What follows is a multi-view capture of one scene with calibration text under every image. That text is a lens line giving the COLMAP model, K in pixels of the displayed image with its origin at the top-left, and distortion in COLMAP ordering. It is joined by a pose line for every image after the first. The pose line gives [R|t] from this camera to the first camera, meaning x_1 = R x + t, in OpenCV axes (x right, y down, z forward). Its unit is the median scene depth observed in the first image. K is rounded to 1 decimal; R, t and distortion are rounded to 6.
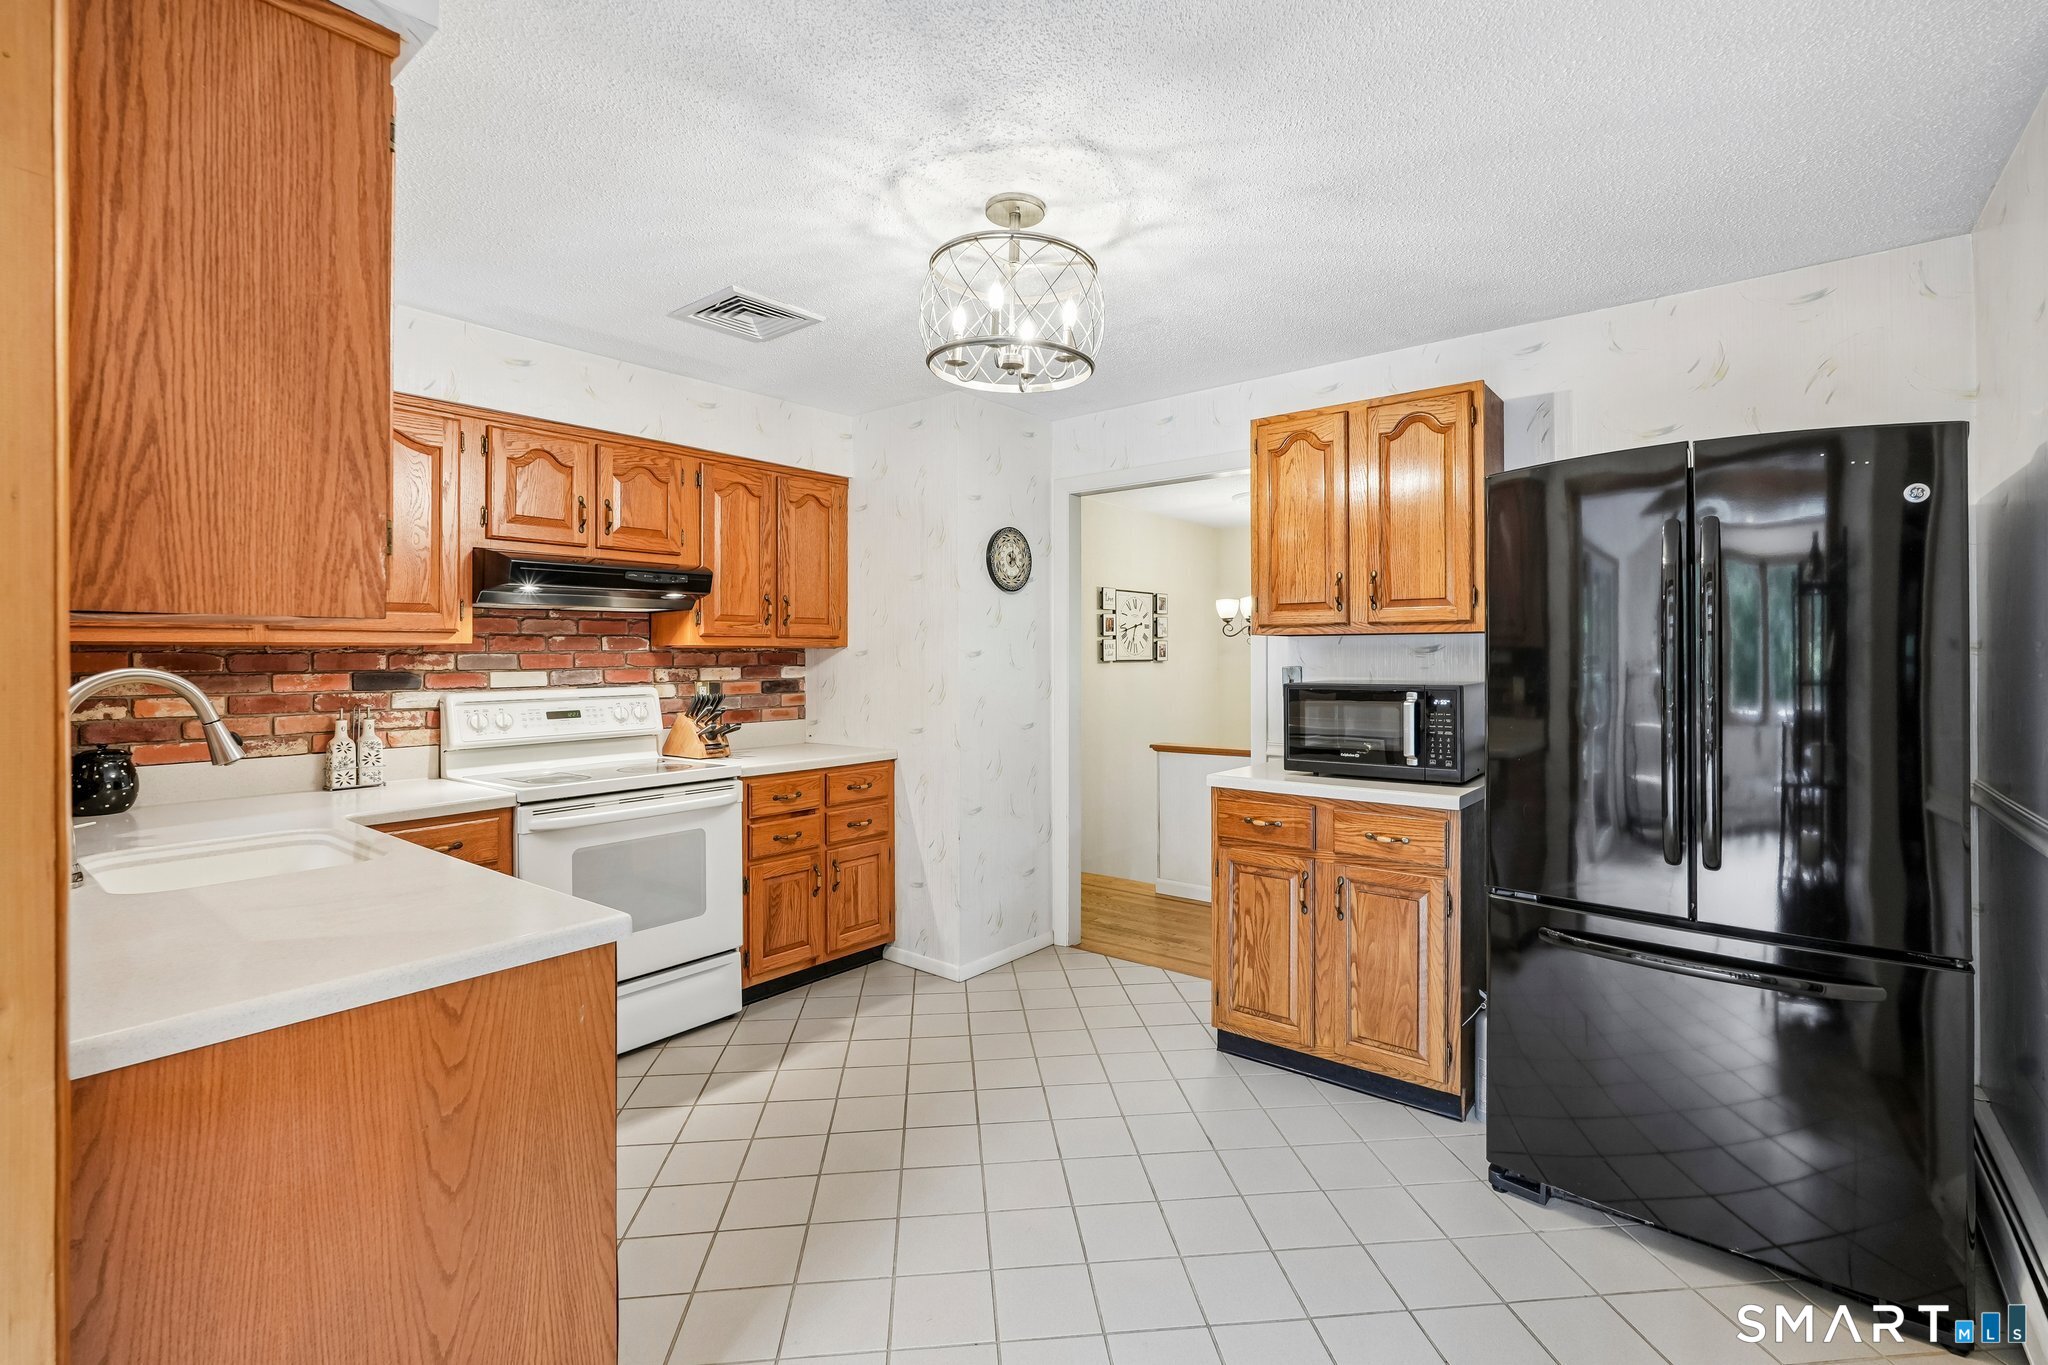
lens RADIAL K [[903.8, 0, 1027.5], [0, 903.8, 675.9], [0, 0, 1]] dist [-0.029571, 0.013946]
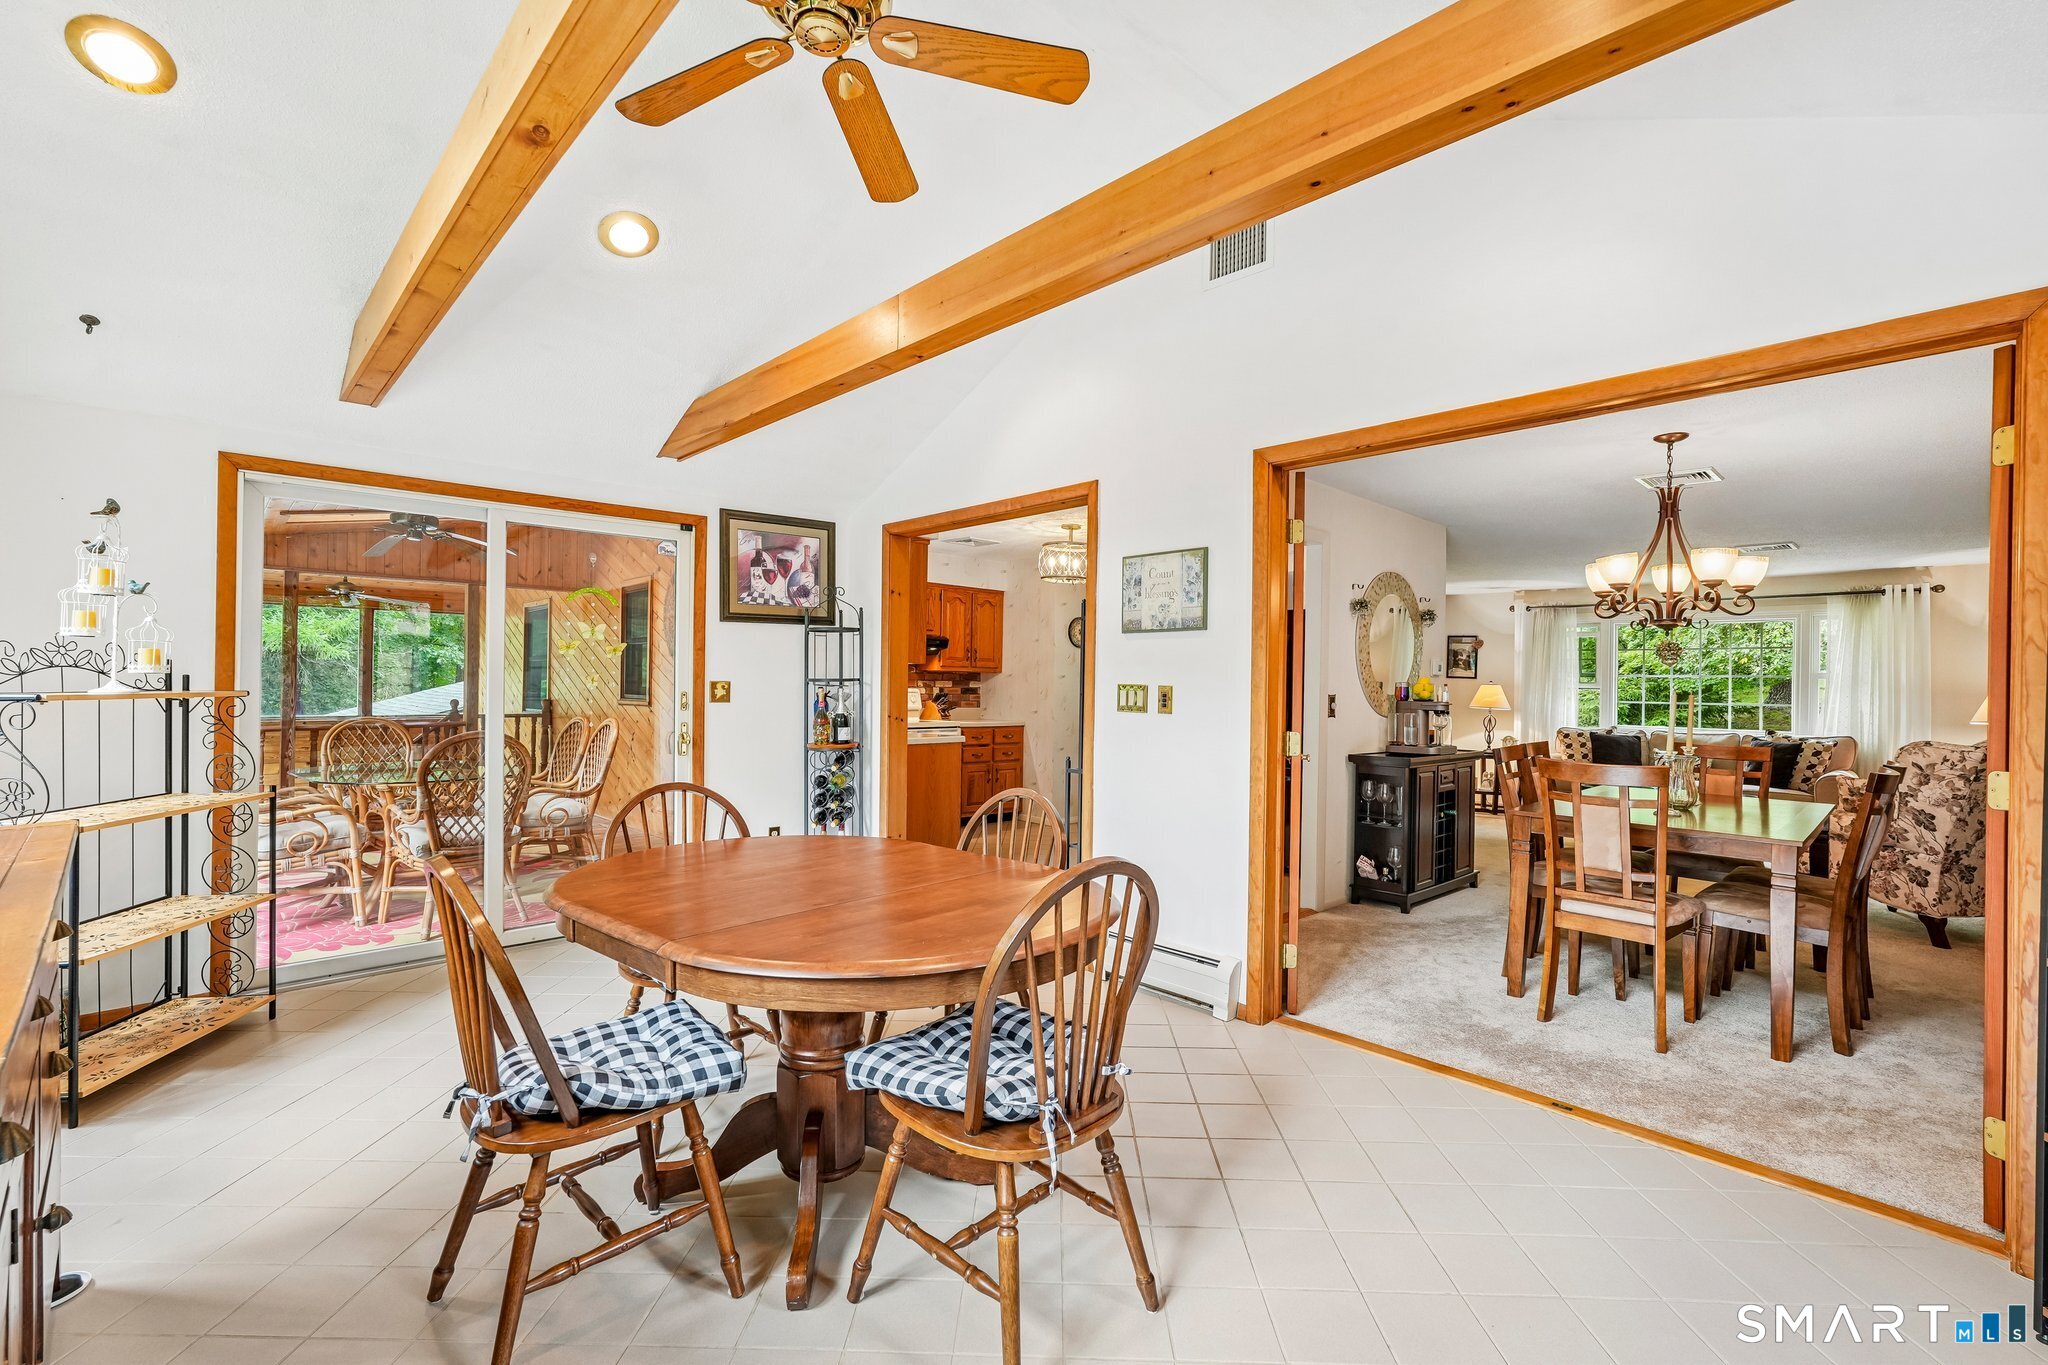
lens RADIAL K [[892.0, 0, 1018.6], [0, 892.0, 687.7], [0, 0, 1]] dist [-0.025617, 0.008774]
pose [[0.990008, 0.018783, -0.139755, 0.134229], [-0.021443, 0.999616, -0.017550, 0.040860], [0.139371, 0.020371, 0.990031, -1.095510]]
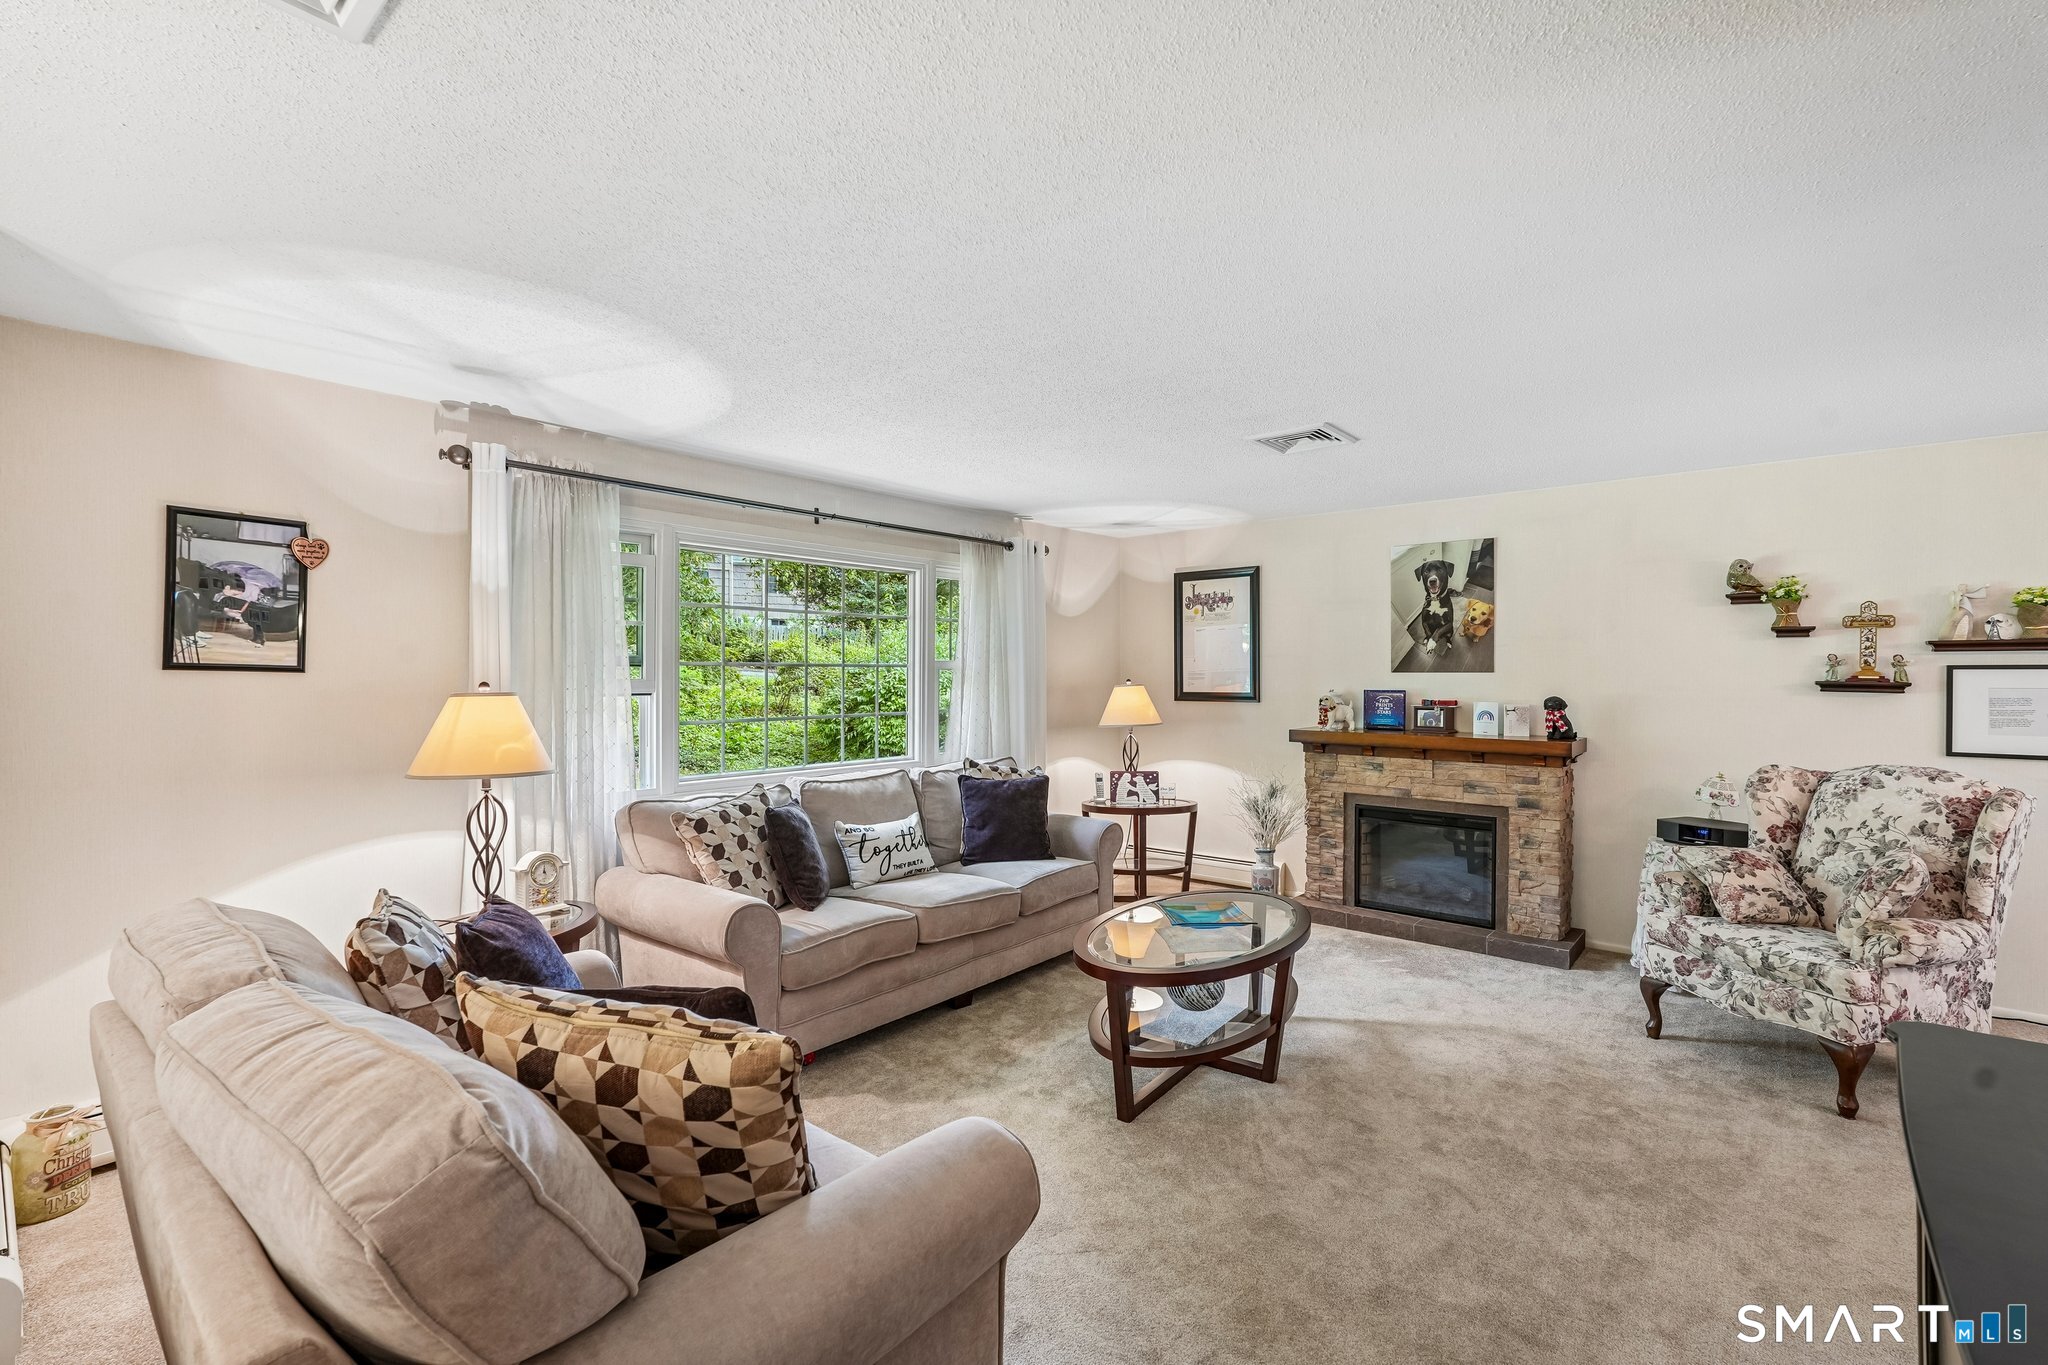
lens RADIAL K [[903.8, 0, 1027.5], [0, 903.8, 675.9], [0, 0, 1]] dist [-0.029571, 0.013946]
pose [[0.022040, -0.003273, 0.999752, 0.351906], [0.015847, 0.999870, 0.002924, -0.049235], [-0.999632, 0.015778, 0.022089, 1.043115]]
